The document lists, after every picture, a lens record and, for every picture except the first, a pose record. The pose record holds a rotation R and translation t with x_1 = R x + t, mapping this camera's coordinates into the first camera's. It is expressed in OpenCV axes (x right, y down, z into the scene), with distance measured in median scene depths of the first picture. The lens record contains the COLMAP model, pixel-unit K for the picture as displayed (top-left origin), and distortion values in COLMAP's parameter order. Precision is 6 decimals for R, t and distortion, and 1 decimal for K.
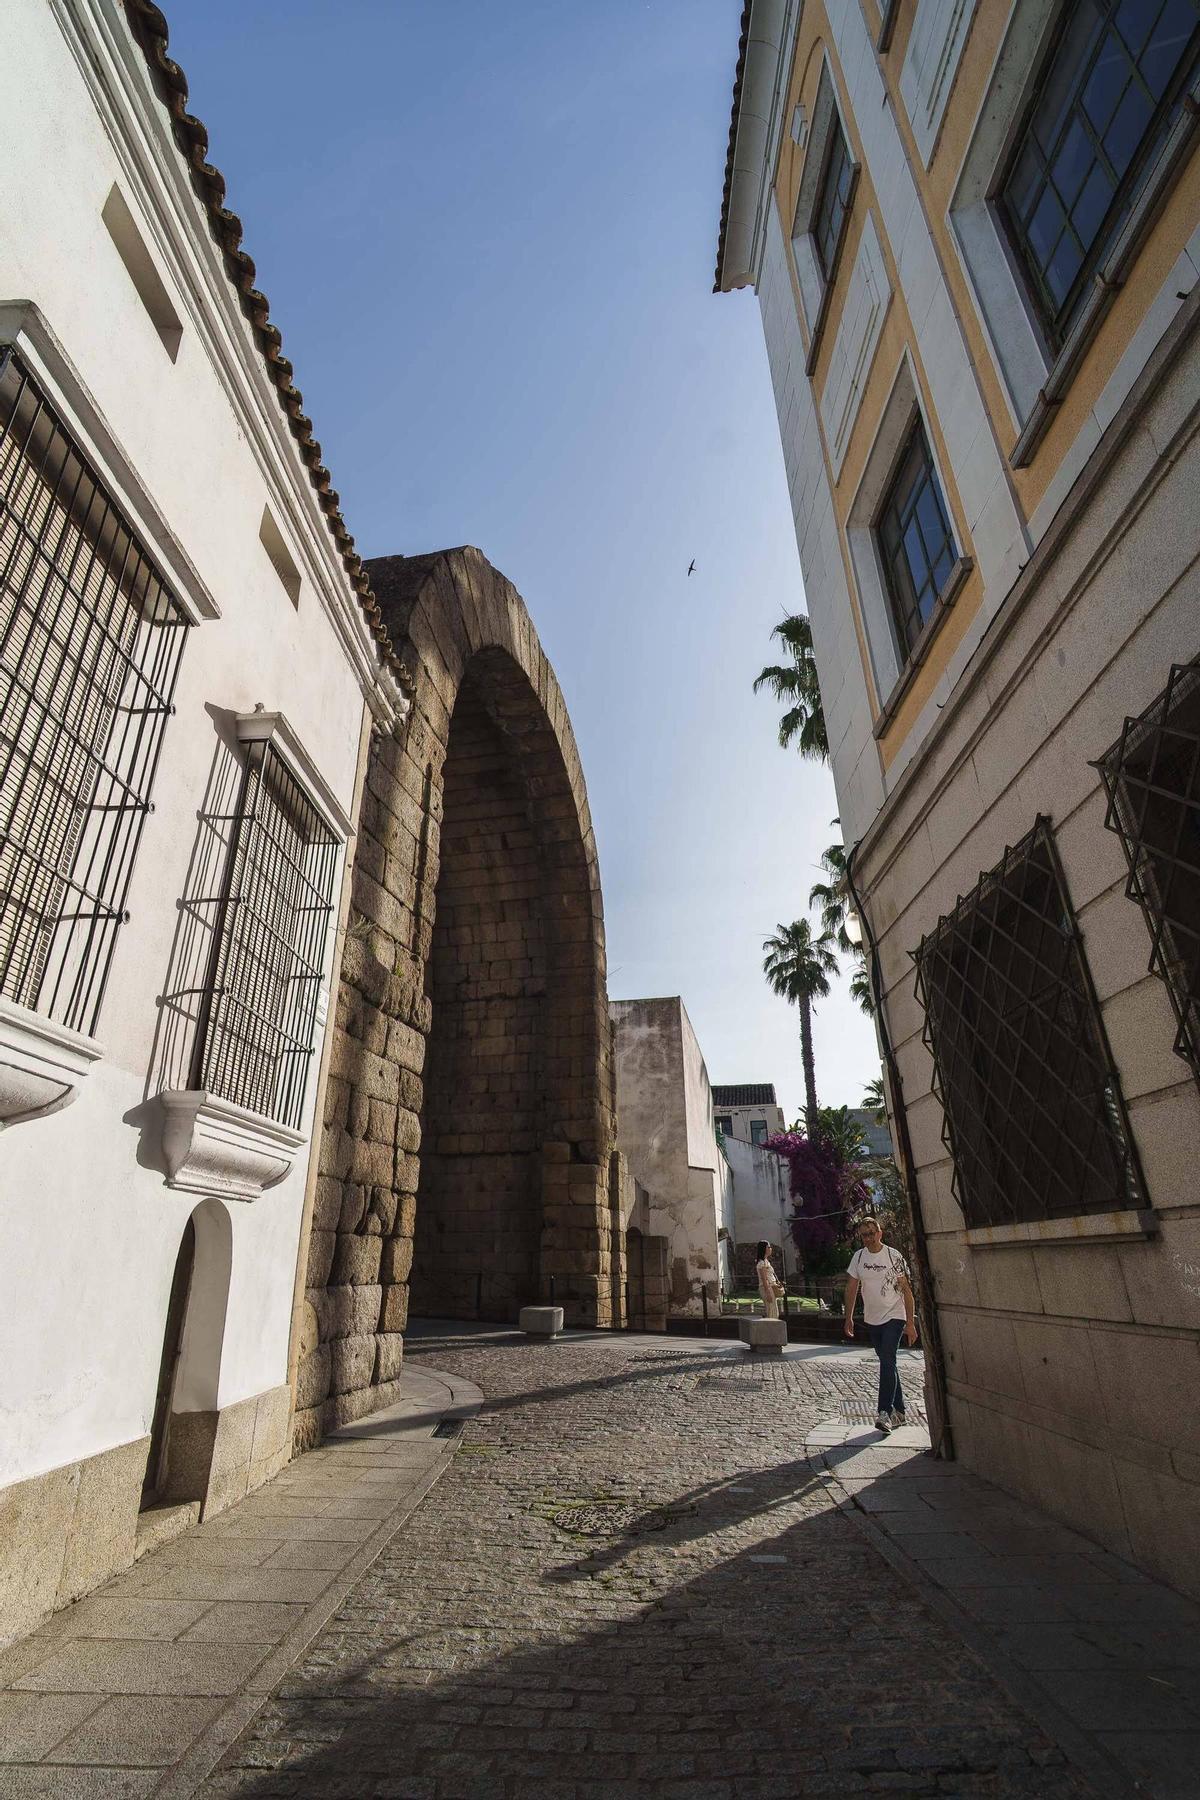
lens RADIAL K [[842.3, 0, 591.1], [0, 842.3, 898.2], [0, 0, 1]] dist [-0.016631, 0.008641]
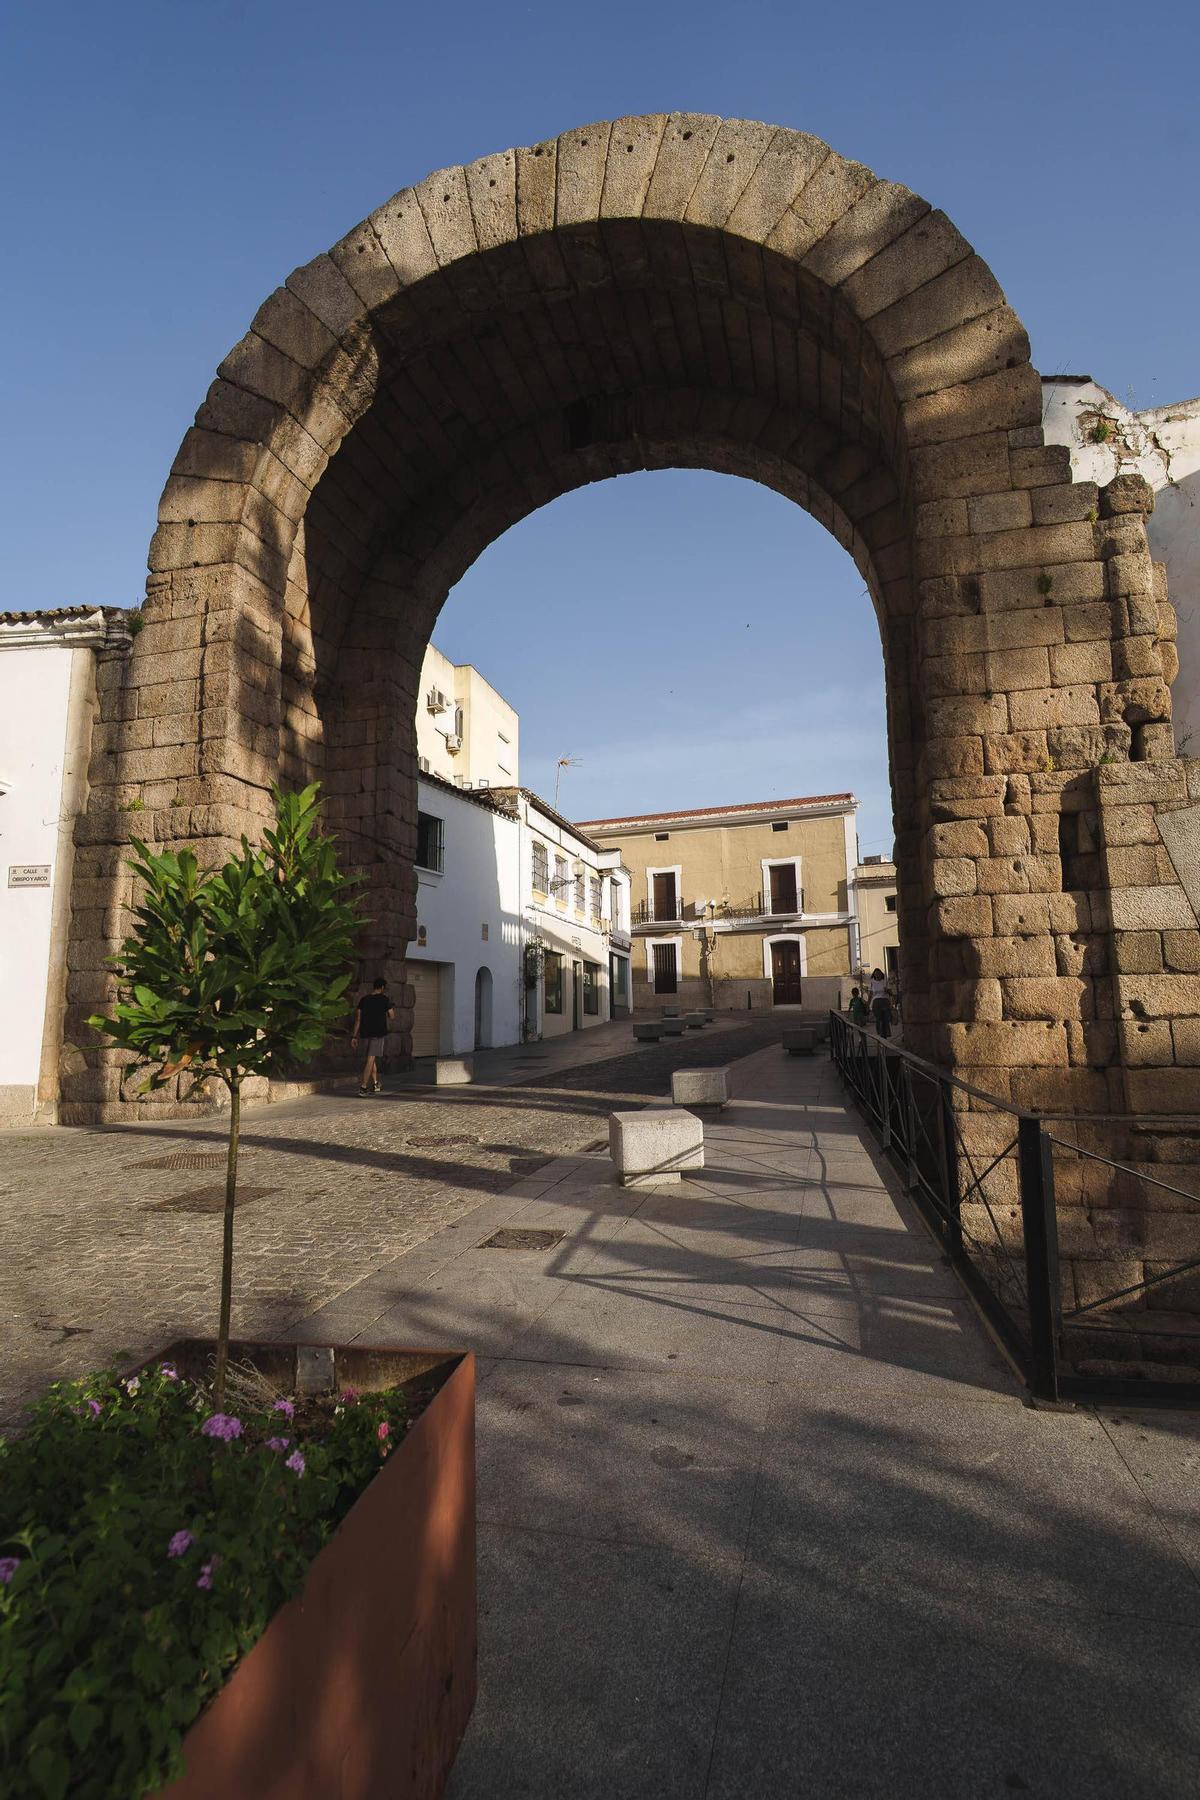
lens RADIAL K [[899.3, 0, 591.7], [0, 899.3, 899.0], [0, 0, 1]] dist [-0.019066, 0.010435]
pose [[-0.038377, -0.136441, -0.989905, 0.537130], [0.415117, 0.898932, -0.139995, 0.340058], [0.908958, -0.416299, 0.022141, 0.762588]]
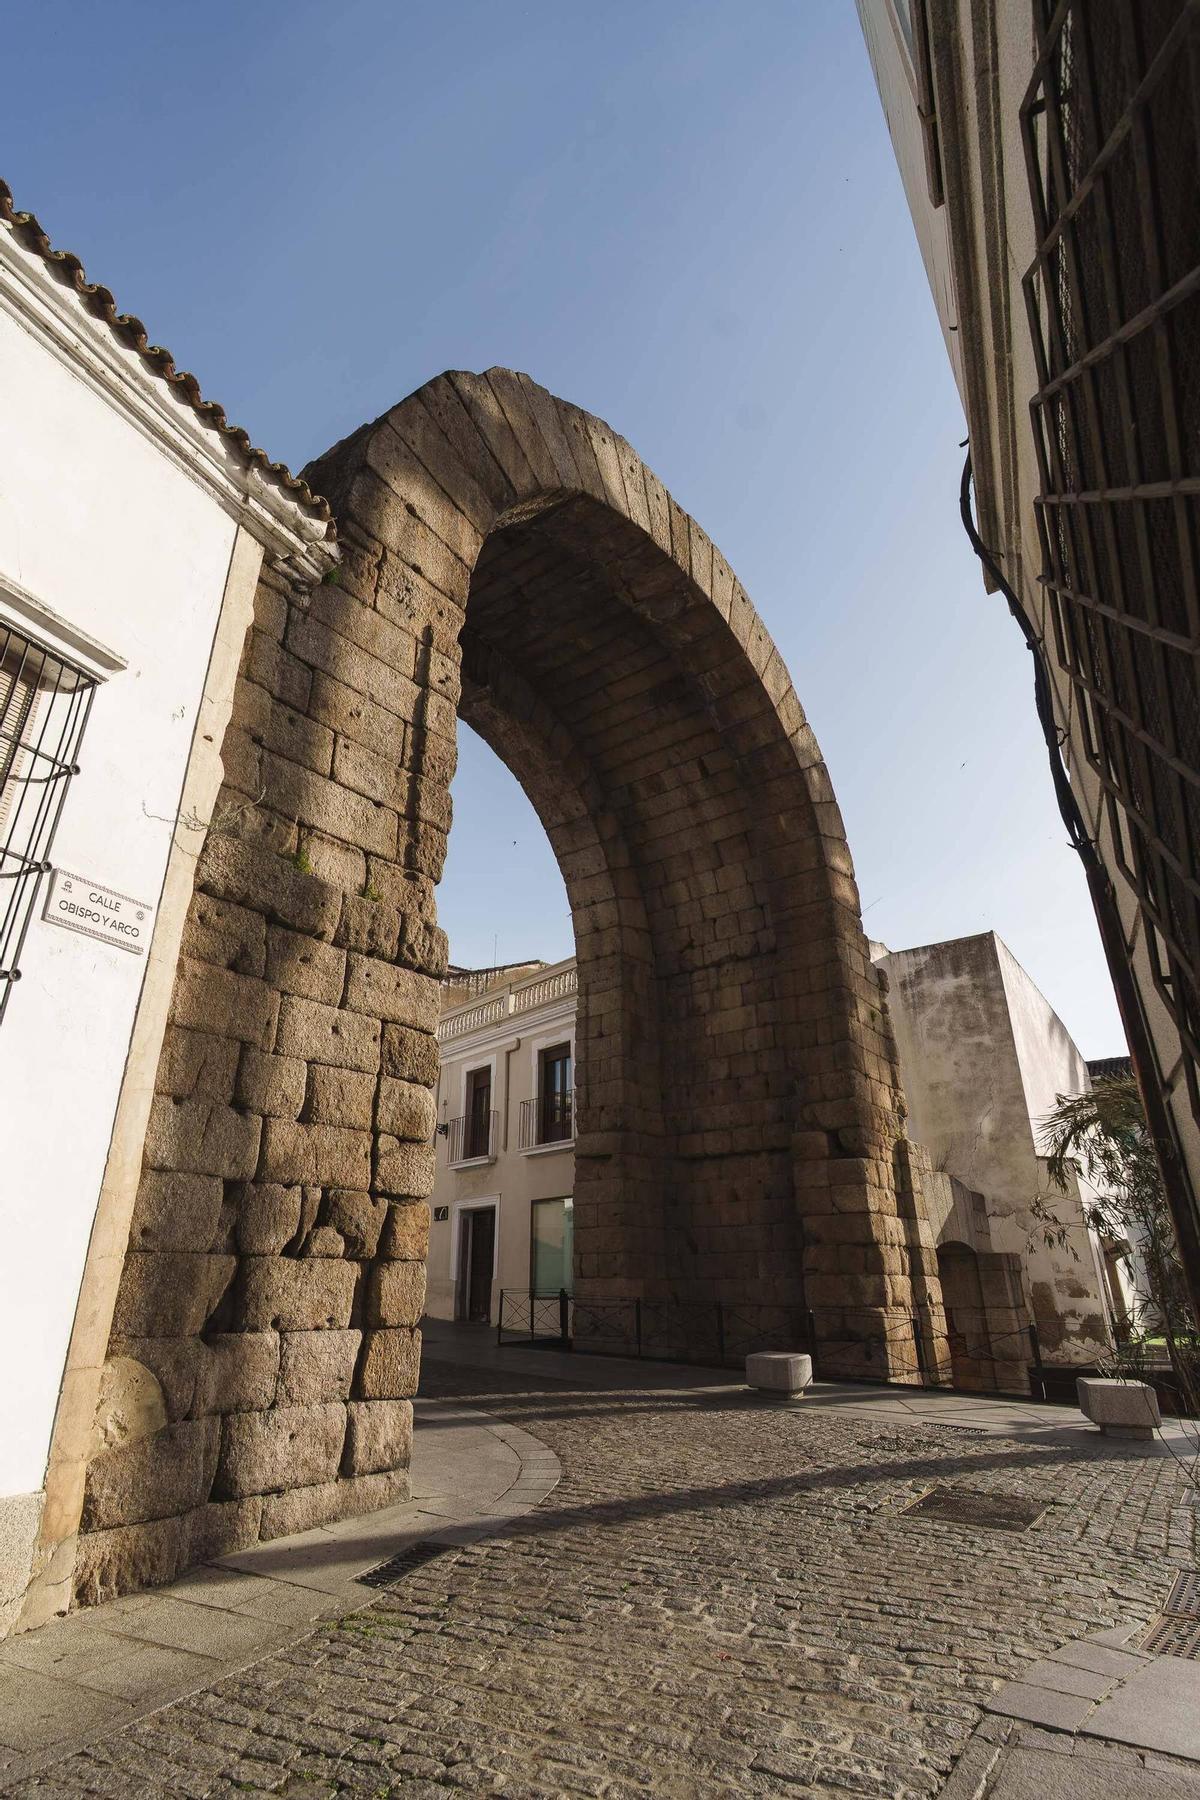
lens RADIAL K [[899.3, 0, 591.7], [0, 899.3, 899.0], [0, 0, 1]] dist [-0.019066, 0.010435]
pose [[0.911337, -0.165170, -0.377072, 0.120598], [0.165458, 0.985701, -0.031878, 0.077244], [0.376945, -0.033338, 0.925635, 0.186633]]
